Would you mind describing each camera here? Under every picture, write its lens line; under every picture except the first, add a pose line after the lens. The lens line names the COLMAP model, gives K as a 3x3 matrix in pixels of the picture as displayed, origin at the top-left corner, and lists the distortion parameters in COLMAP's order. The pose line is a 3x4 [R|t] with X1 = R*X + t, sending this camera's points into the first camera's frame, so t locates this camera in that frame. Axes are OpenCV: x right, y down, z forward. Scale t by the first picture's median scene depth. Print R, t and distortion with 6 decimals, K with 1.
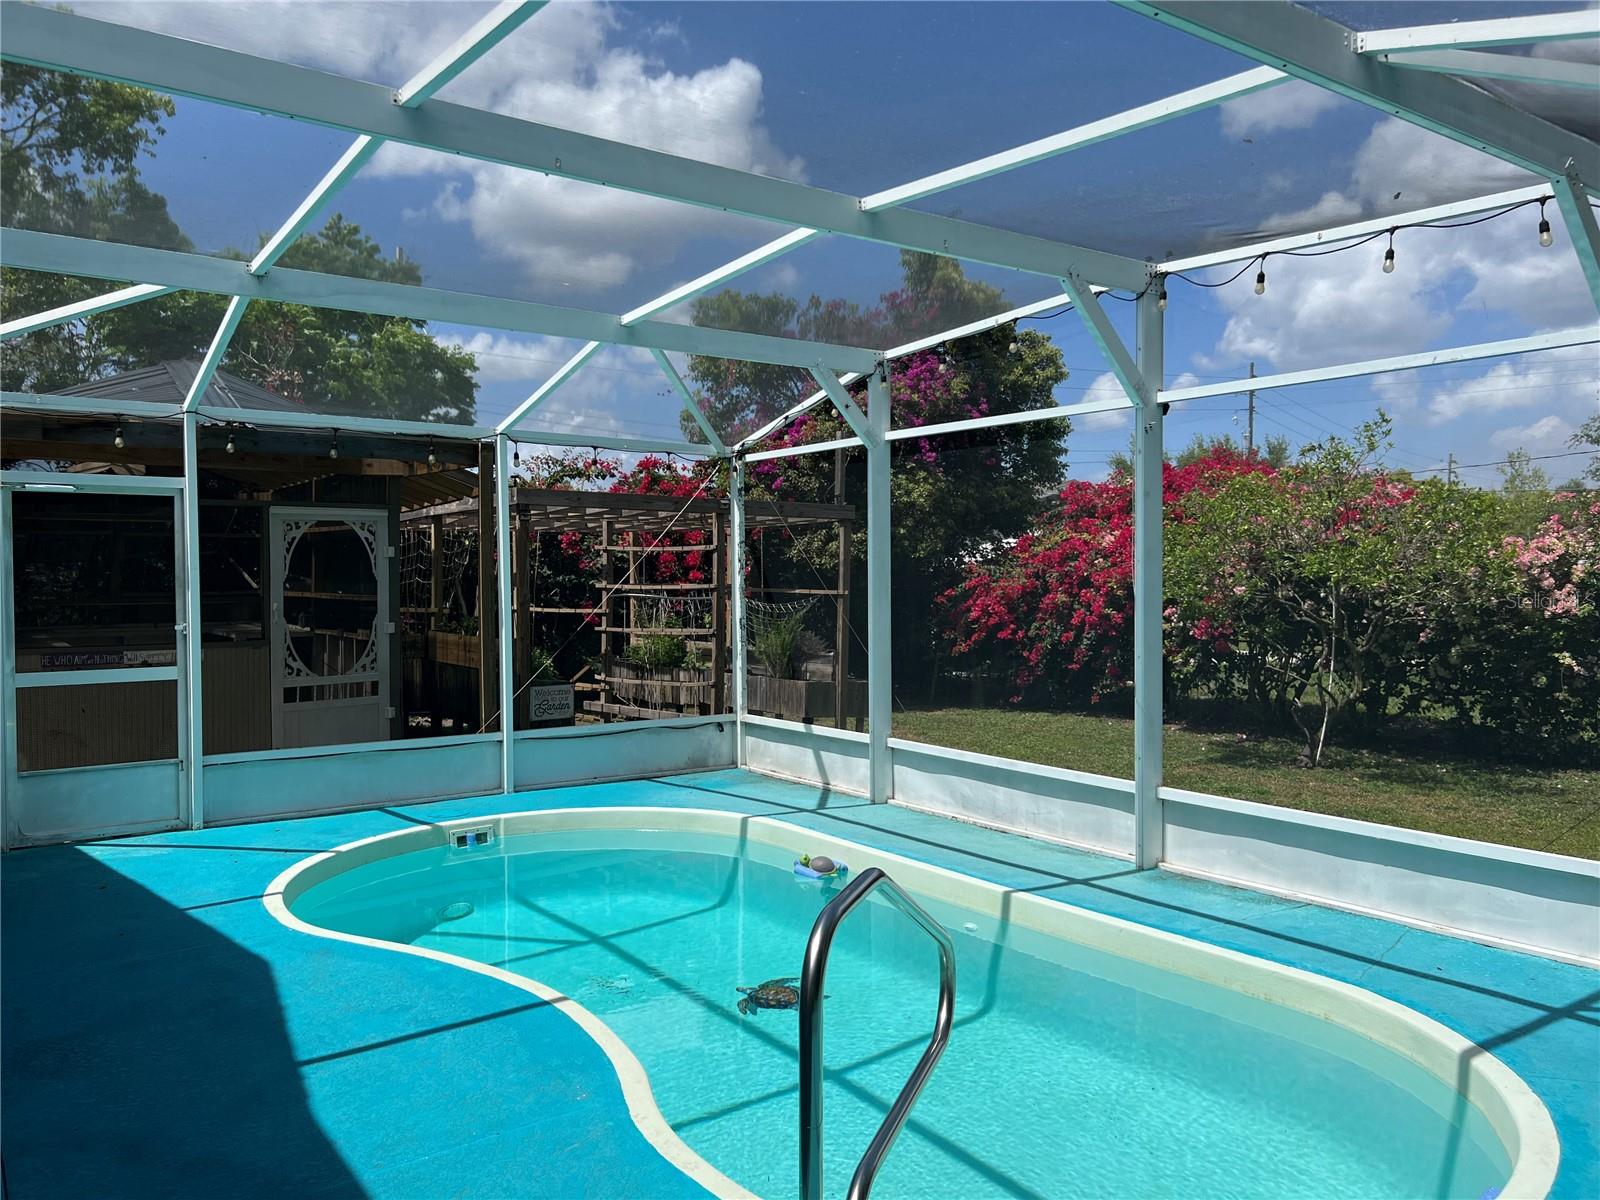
lens RADIAL K [[1221.3, 0, 748.8], [0, 1221.3, 596.9], [0, 0, 1]] dist [0.047695, -0.107876]
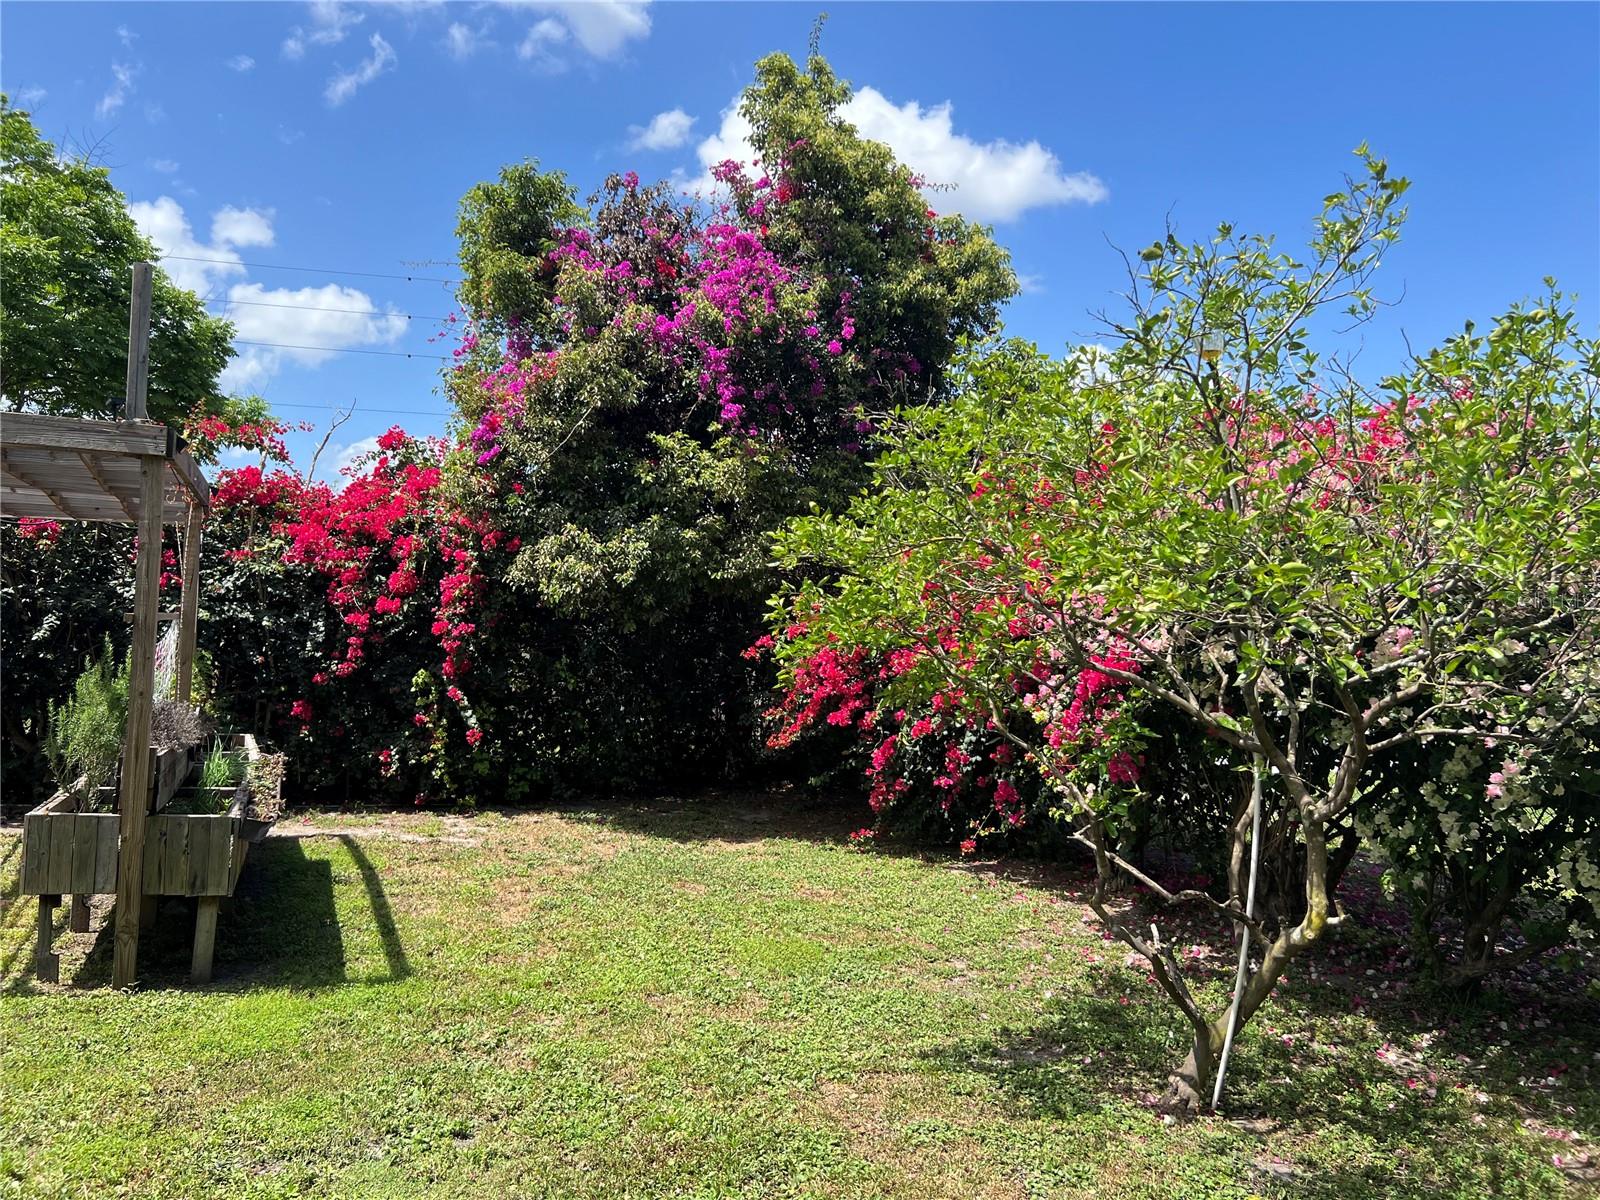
lens RADIAL K [[1200.4, 0, 800.0], [0, 1200.4, 600.0], [0, 0, 1]] dist [0.065301, -0.077082]
pose [[0.978486, 0.025923, -0.204680, 0.546071], [-0.034945, 0.998565, -0.040587, -0.001366], [0.203334, 0.046866, 0.977987, 0.792918]]
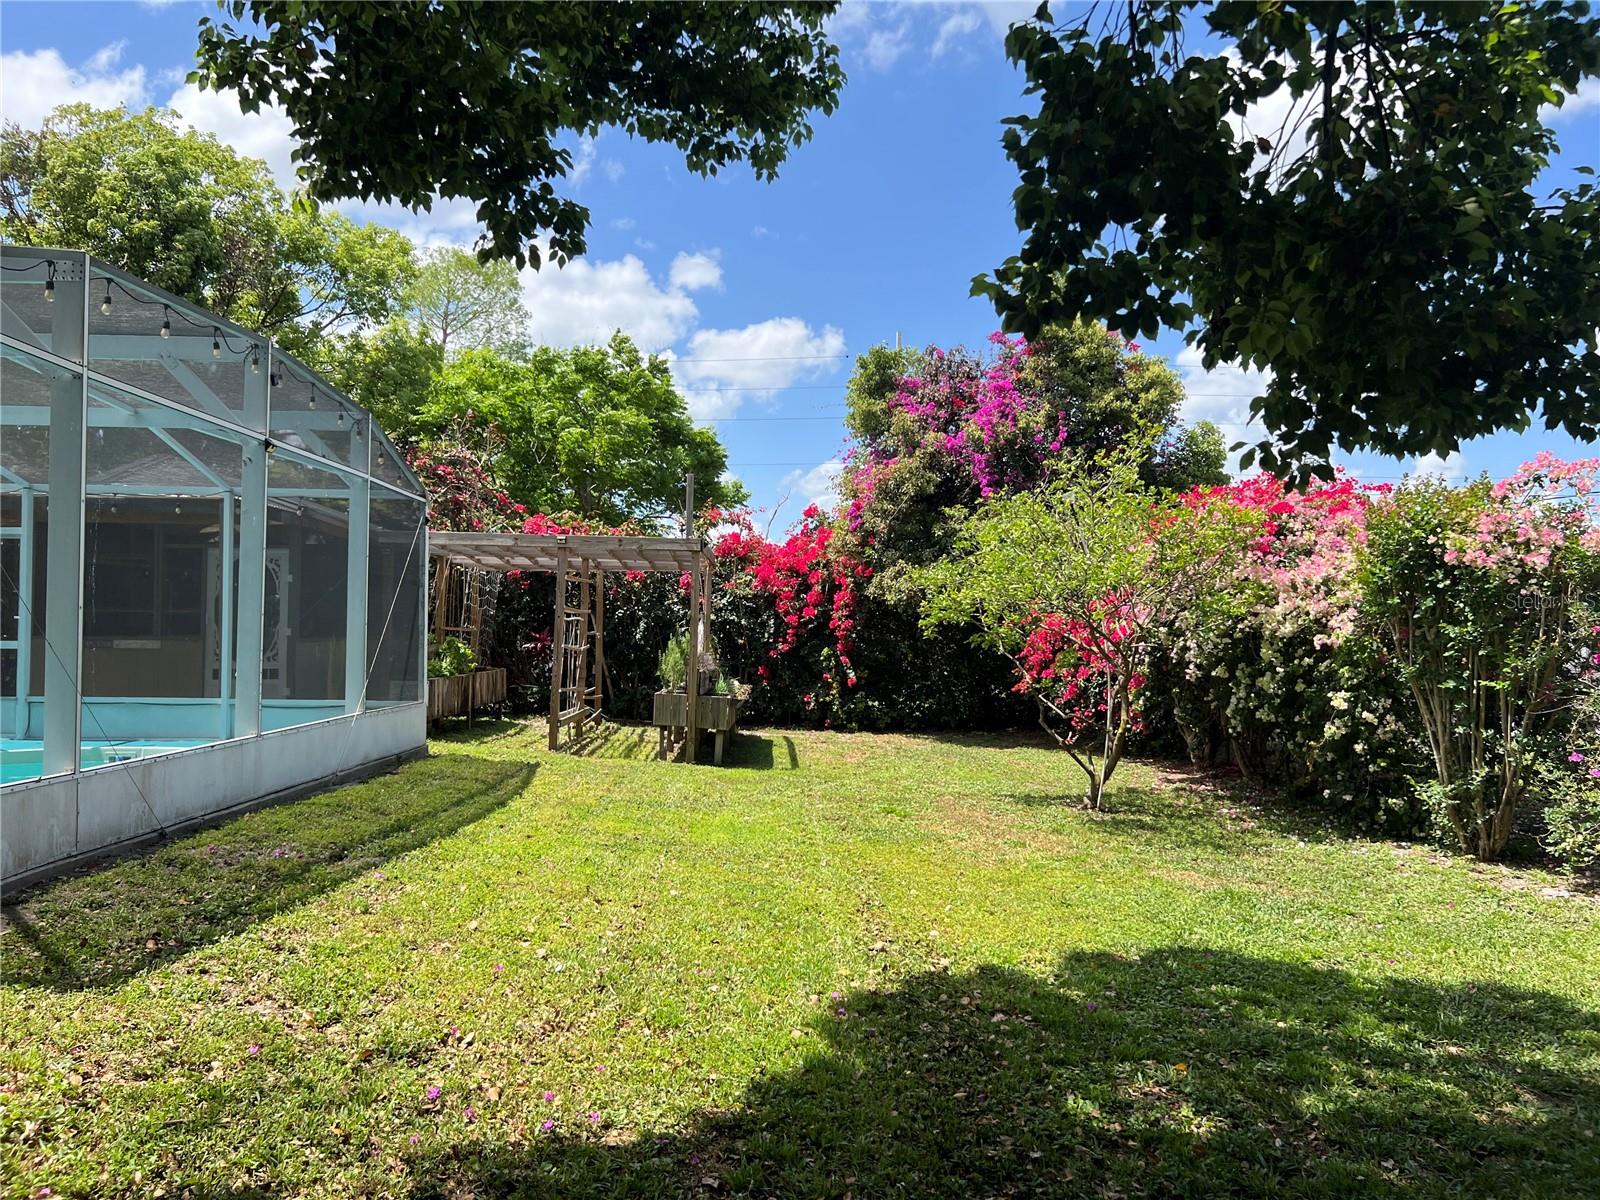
lens RADIAL K [[1212.6, 0, 796.8], [0, 1212.6, 607.0], [0, 0, 1]] dist [0.033343, -0.010217]
pose [[0.832727, 0.002119, -0.553680, 1.023333], [-0.024396, 0.999162, -0.032868, 0.030109], [0.553147, 0.040878, 0.832080, 0.161218]]
